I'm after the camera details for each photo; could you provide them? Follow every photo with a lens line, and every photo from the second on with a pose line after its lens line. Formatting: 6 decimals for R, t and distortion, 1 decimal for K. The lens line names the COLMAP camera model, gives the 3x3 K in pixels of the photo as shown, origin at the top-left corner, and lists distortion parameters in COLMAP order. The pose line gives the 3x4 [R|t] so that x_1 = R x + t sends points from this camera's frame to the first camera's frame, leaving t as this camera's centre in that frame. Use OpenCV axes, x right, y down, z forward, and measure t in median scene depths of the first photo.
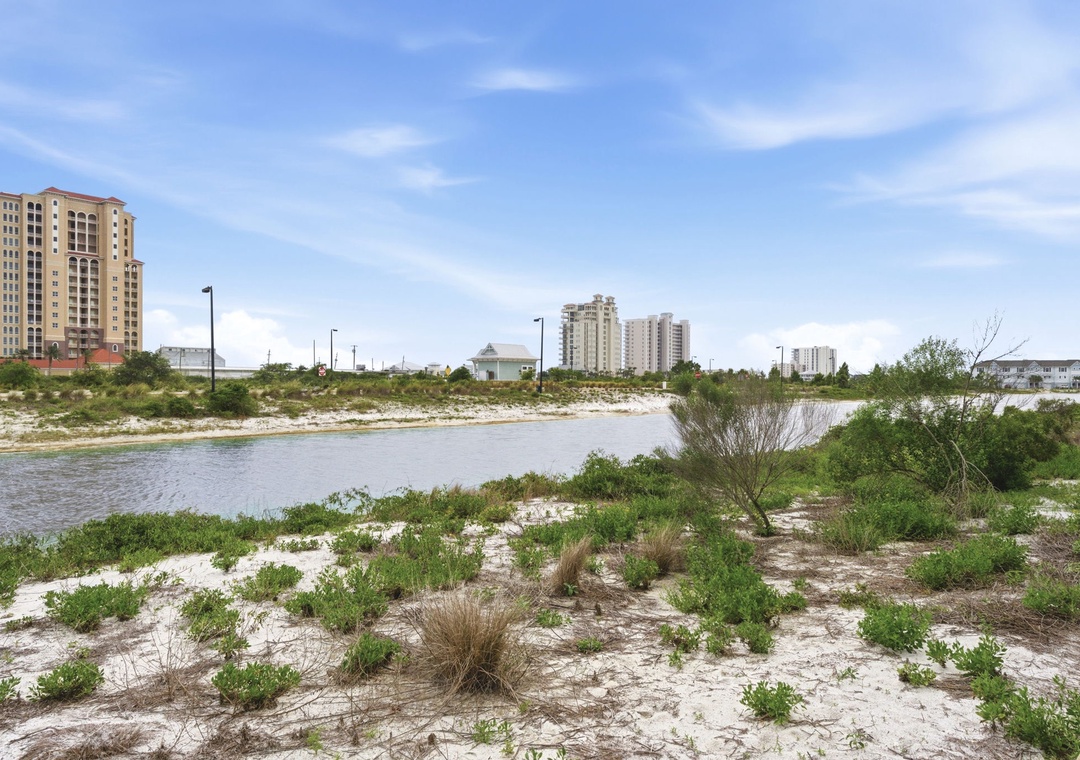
lens RADIAL K [[625.1, 0, 540.0], [0, 625.1, 380.0], [0, 0, 1]] dist [-0.003154, -0.002241]
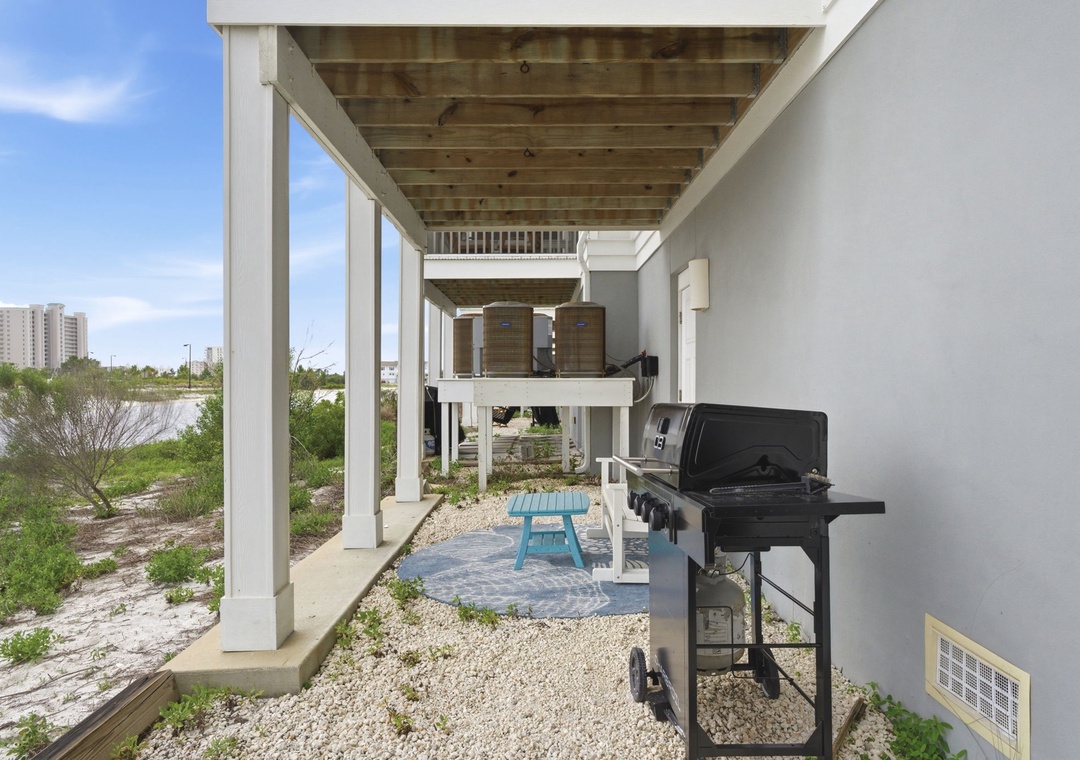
lens RADIAL K [[625.1, 0, 540.0], [0, 625.1, 380.0], [0, 0, 1]] dist [-0.003154, -0.002241]
pose [[0.712959, -0.002284, 0.701202, 0.142320], [0.004956, 0.999986, -0.001781, 0.018695], [-0.701188, 0.004745, 0.712961, -0.284109]]
